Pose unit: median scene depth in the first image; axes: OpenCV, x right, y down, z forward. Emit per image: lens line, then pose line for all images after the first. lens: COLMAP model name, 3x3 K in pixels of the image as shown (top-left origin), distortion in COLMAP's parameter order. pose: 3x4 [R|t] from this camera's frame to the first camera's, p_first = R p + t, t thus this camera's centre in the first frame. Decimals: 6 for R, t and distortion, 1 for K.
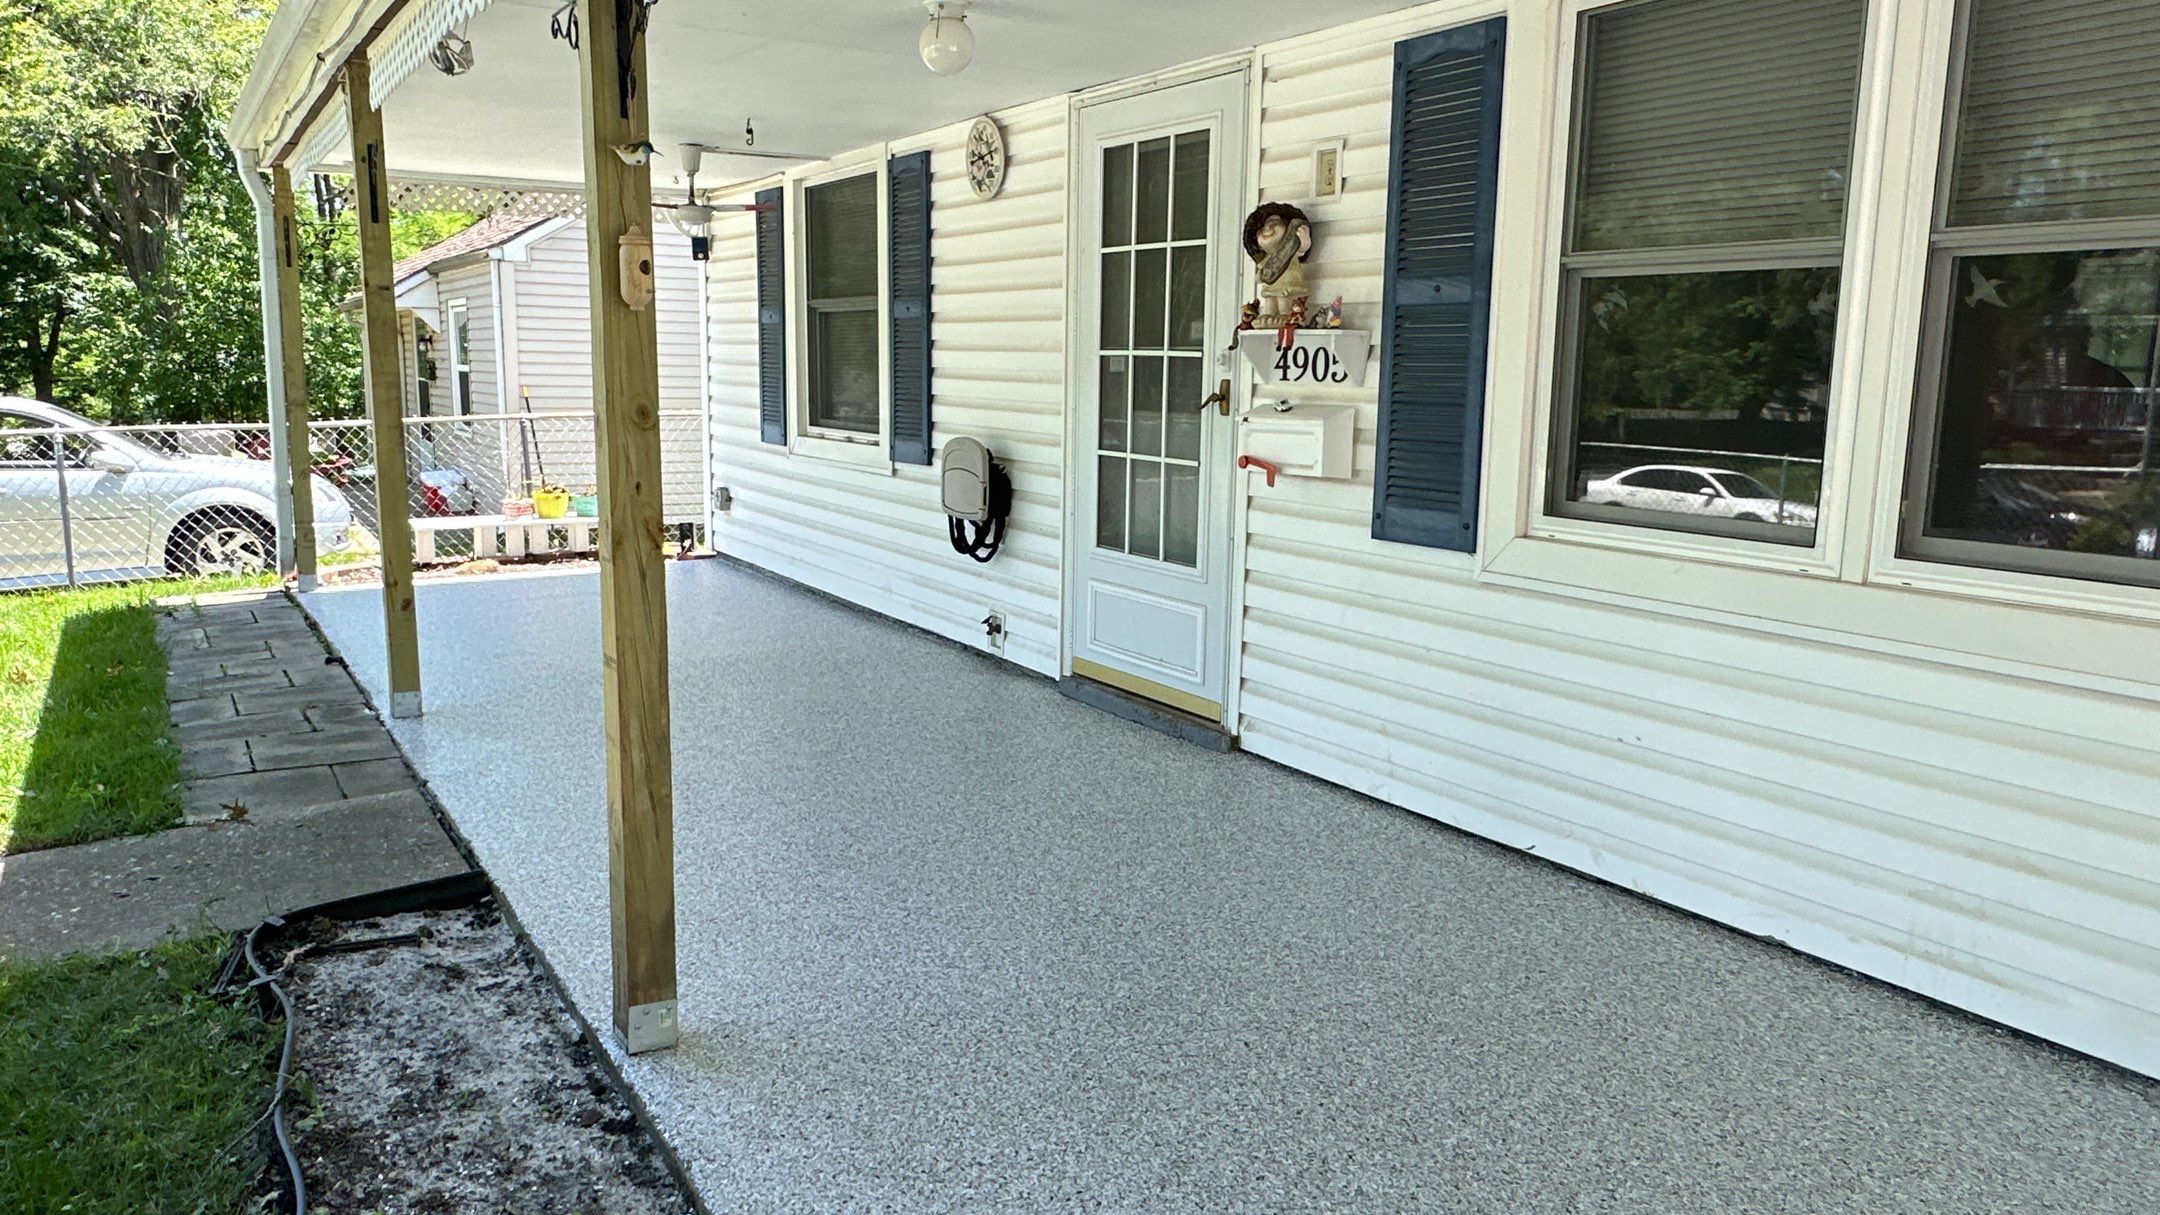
lens RADIAL K [[1466.6, 0, 1085.3], [0, 1466.6, 608.3], [0, 0, 1]] dist [-0.003619, -0.000478]
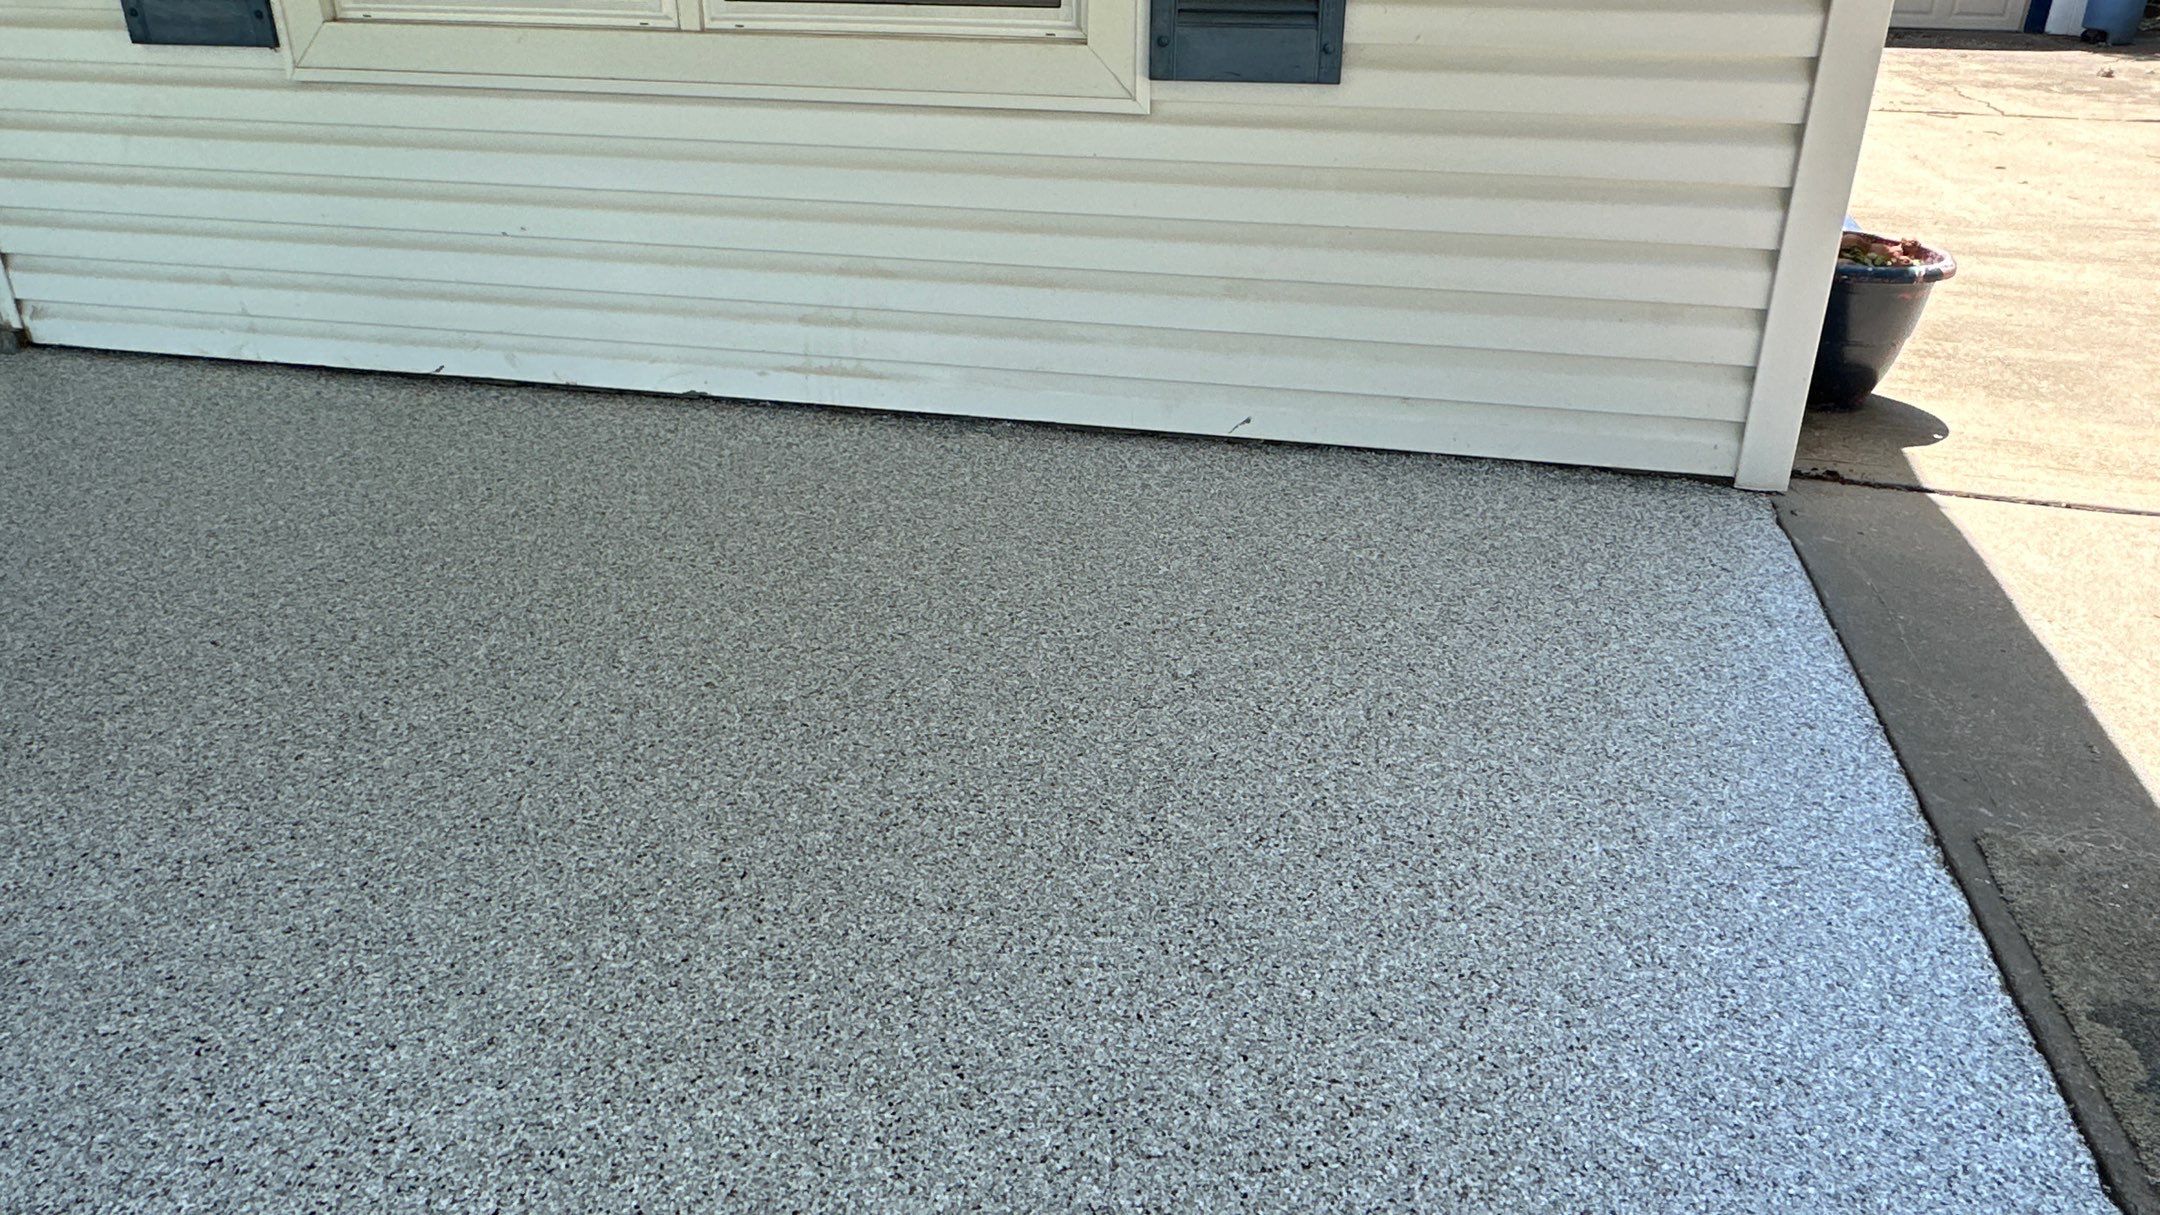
lens RADIAL K [[1466.6, 0, 1086.1], [0, 1466.6, 609.9], [0, 0, 1]] dist [-0.003619, -0.000478]
pose [[0.705401, -0.332985, 0.625725, -0.046515], [0.123938, 0.927127, 0.353659, 0.023403], [-0.697889, -0.171920, 0.695265, 0.018434]]
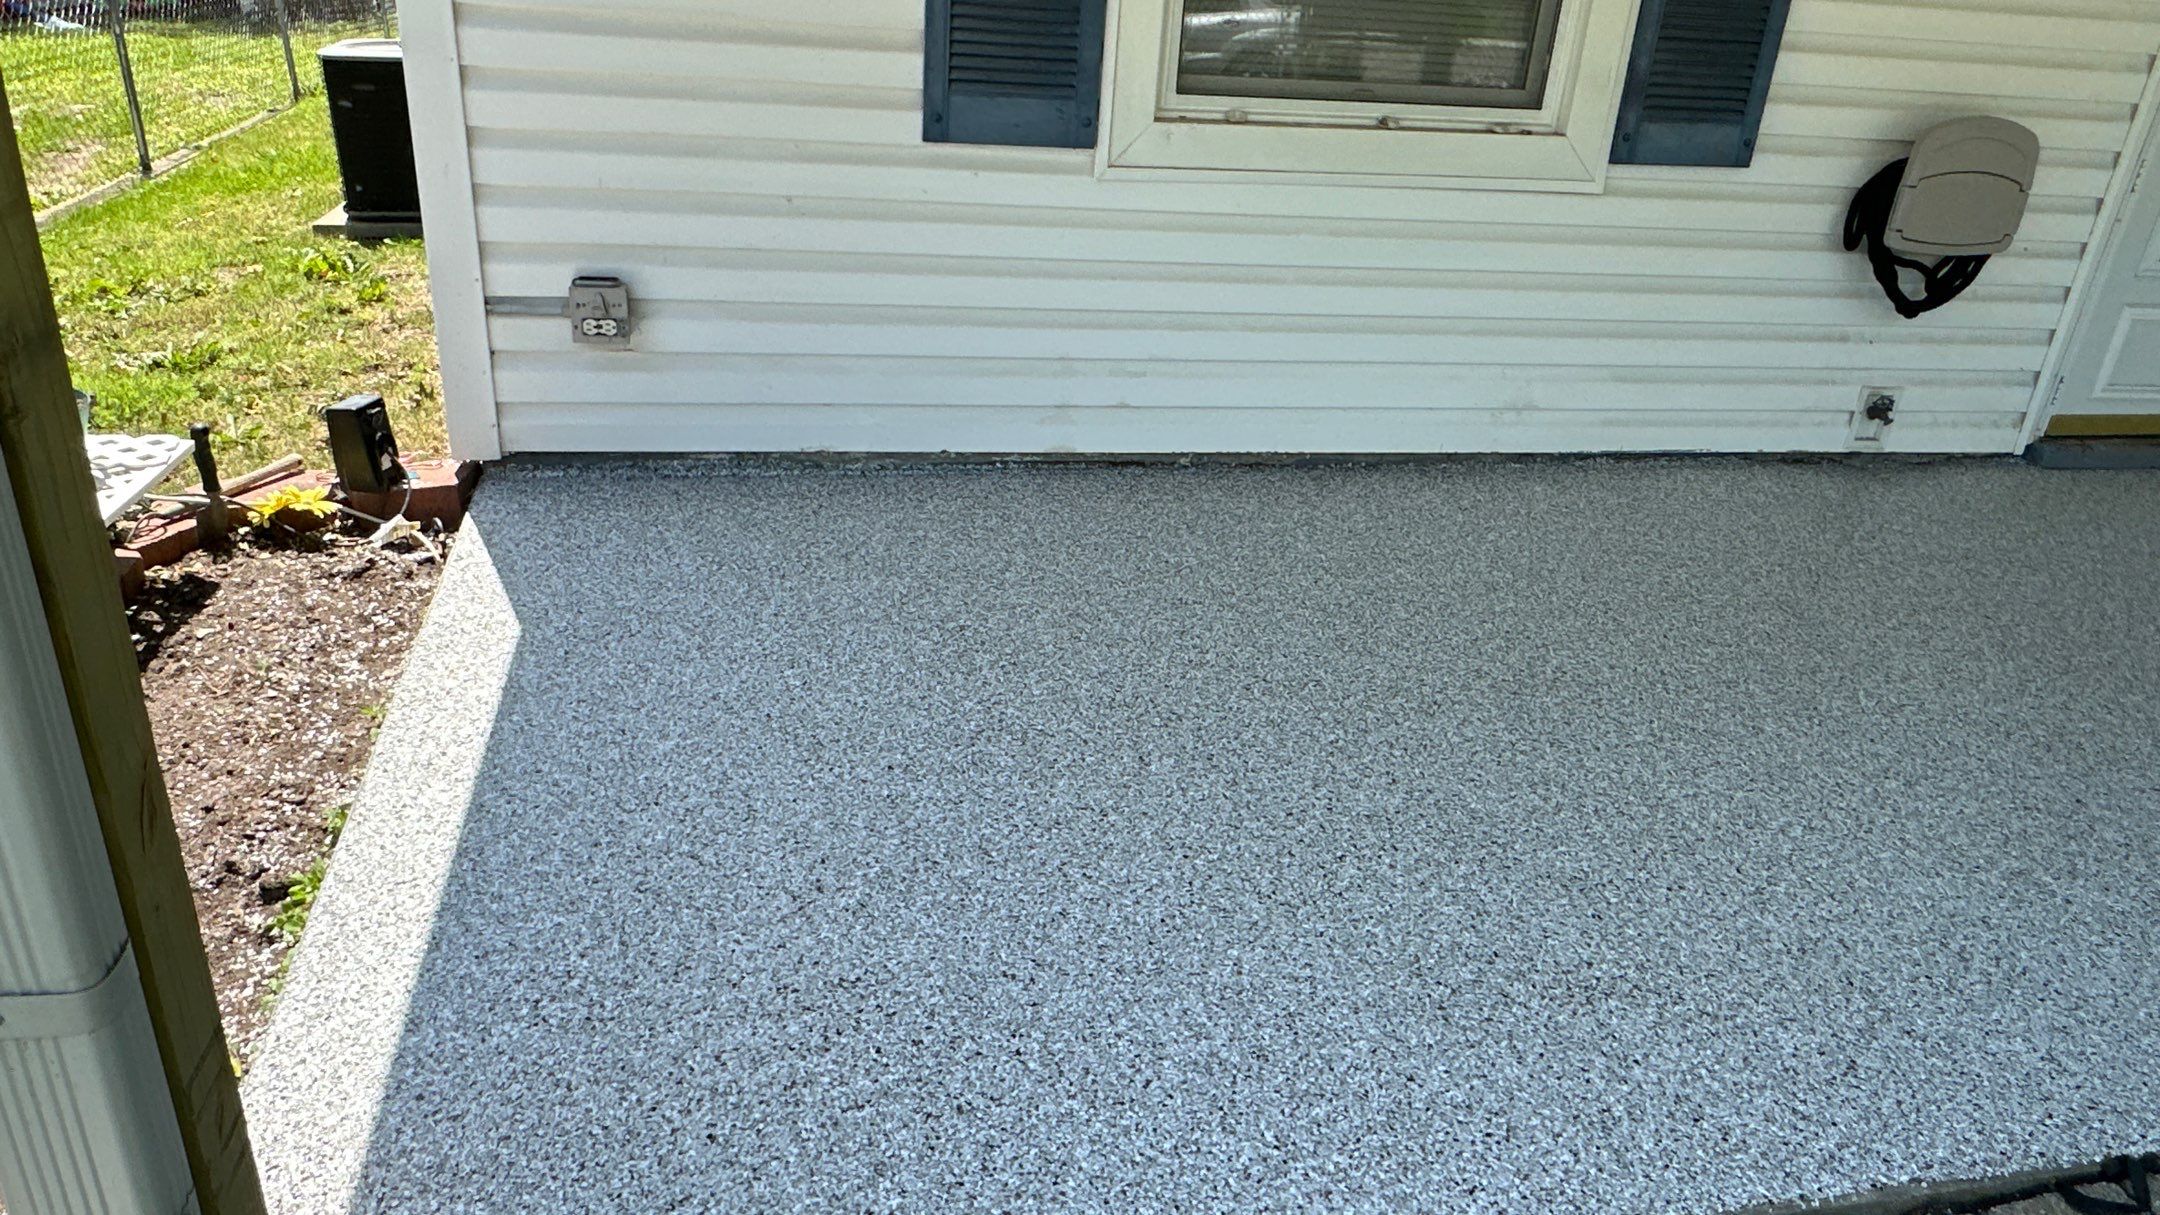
lens RADIAL K [[1466.6, 0, 1070.8], [0, 1466.6, 607.5], [0, 0, 1]] dist [-0.003619, -0.000478]
pose [[0.359811, -0.401846, 0.842054, -1.224320], [0.097810, 0.913772, 0.394277, -0.315368], [-0.927884, -0.059504, 0.368090, 1.710736]]
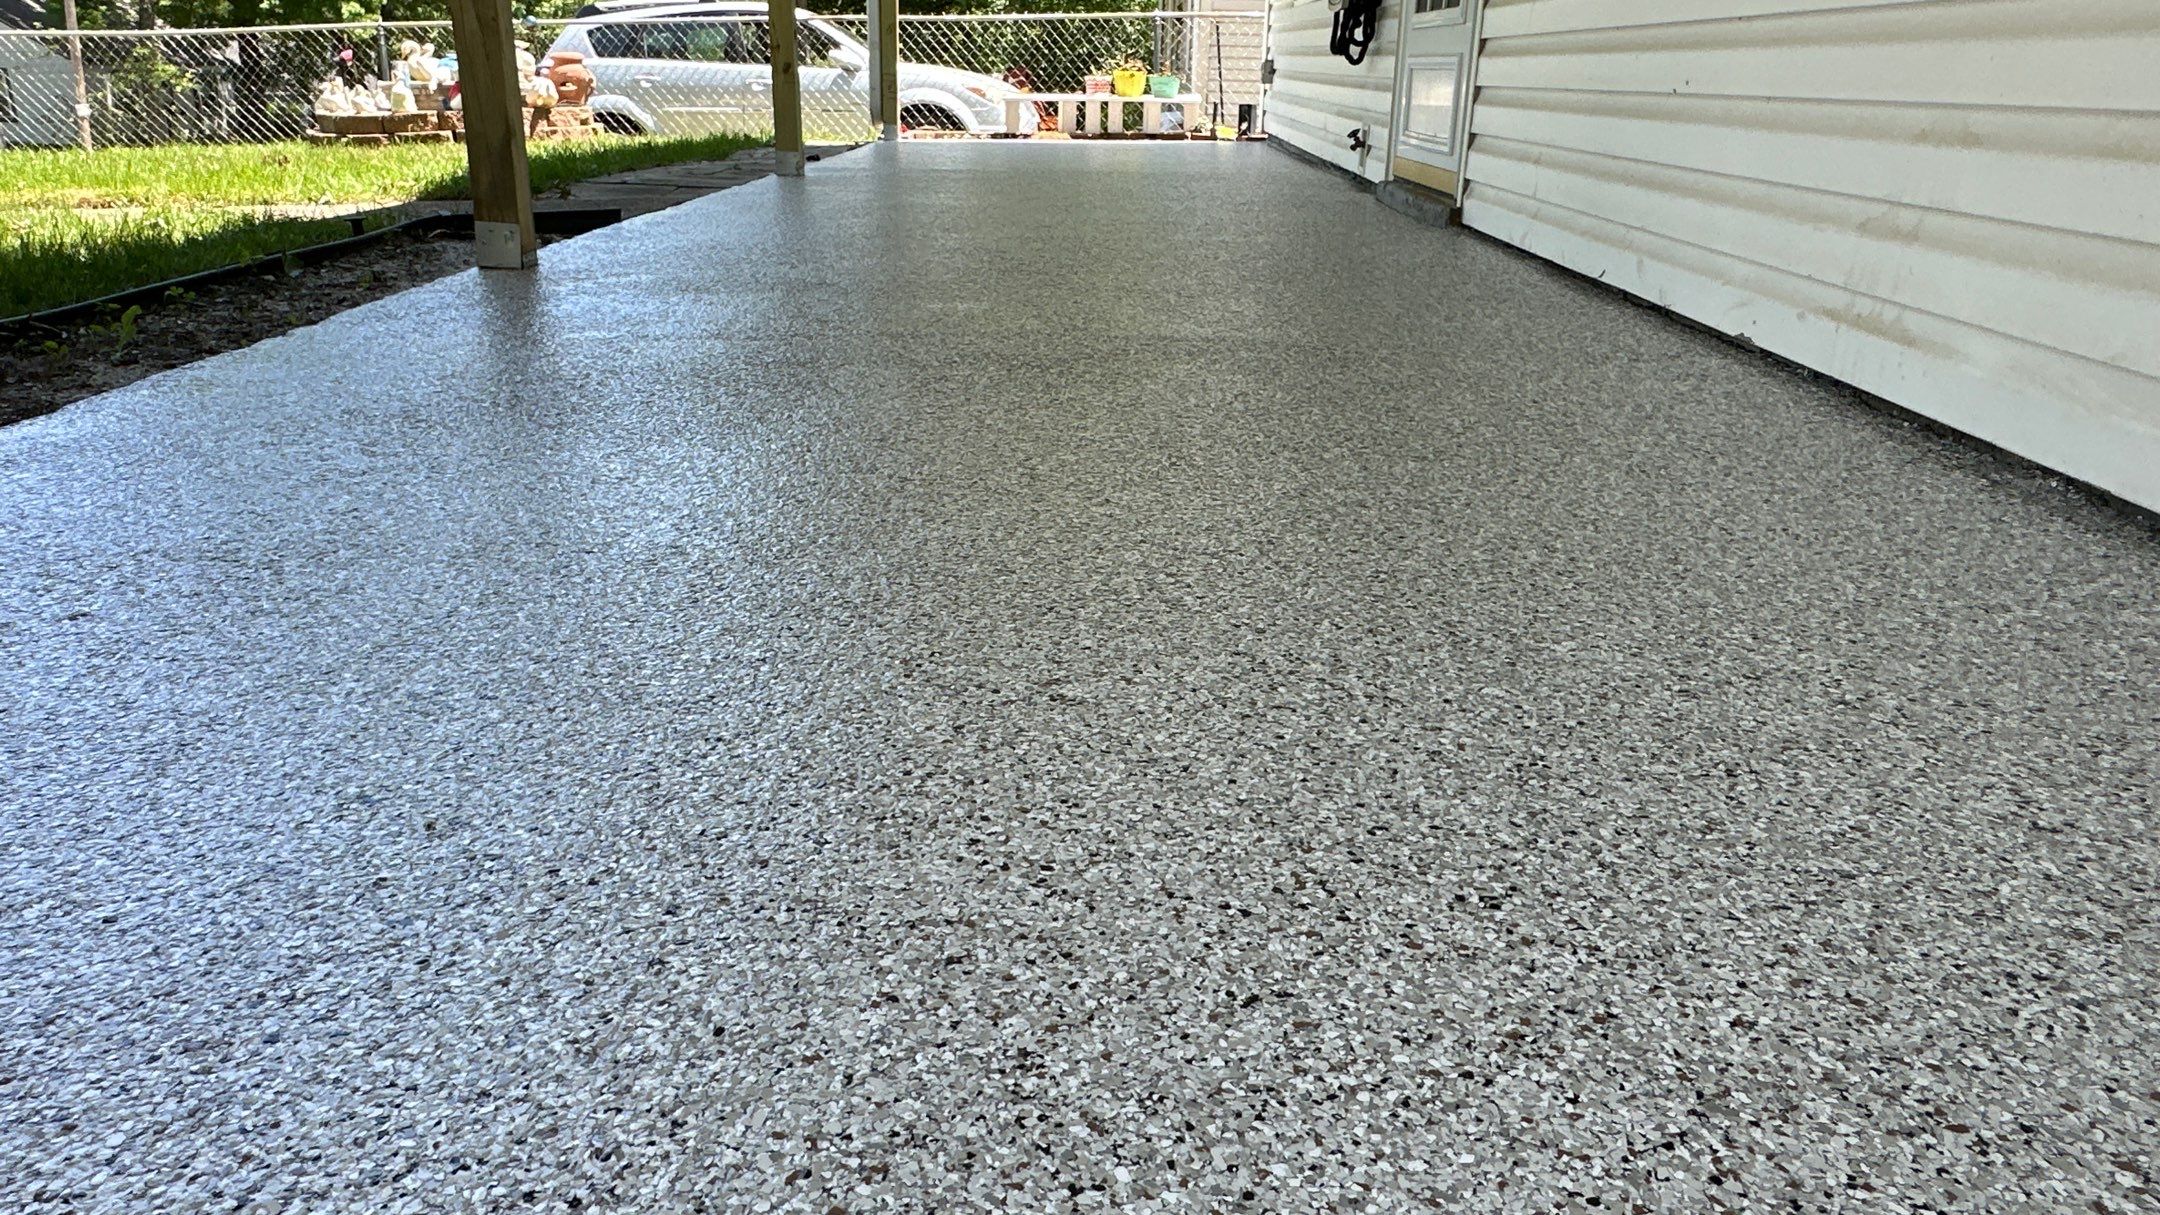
lens RADIAL K [[1466.6, 0, 1081.6], [0, 1466.6, 619.2], [0, 0, 1]] dist [-0.003619, -0.000478]
pose [[0.834568, 0.191973, -0.516374, 0.495409], [-0.096281, 0.973721, 0.206390, 0.202740], [0.542426, -0.122530, 0.831120, 0.194108]]
